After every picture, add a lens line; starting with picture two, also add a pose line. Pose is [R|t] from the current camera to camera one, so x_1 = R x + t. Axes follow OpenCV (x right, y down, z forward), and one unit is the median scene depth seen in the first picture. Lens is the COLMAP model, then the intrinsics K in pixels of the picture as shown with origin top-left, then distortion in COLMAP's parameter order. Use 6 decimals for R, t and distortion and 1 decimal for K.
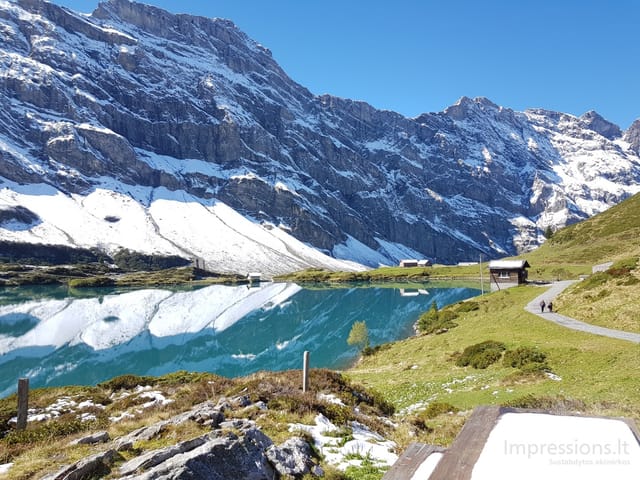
lens RADIAL K [[504.2, 0, 323.0], [0, 504.2, 237.2], [0, 0, 1]] dist [0.000578, -0.010844]
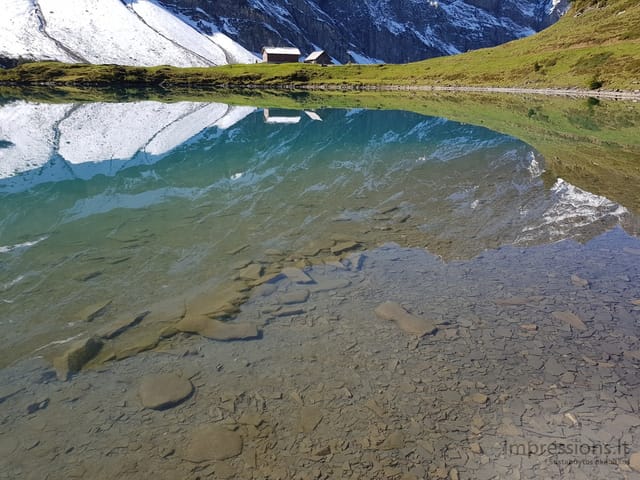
lens RADIAL K [[499.8, 0, 318.5], [0, 499.8, 236.5], [0, 0, 1]] dist [0.072067, -0.118086]
pose [[0.999711, 0.022769, 0.007761, 0.044864], [-0.024054, 0.942745, 0.332646, 0.011620], [0.000257, -0.332736, 0.943020, 0.102650]]
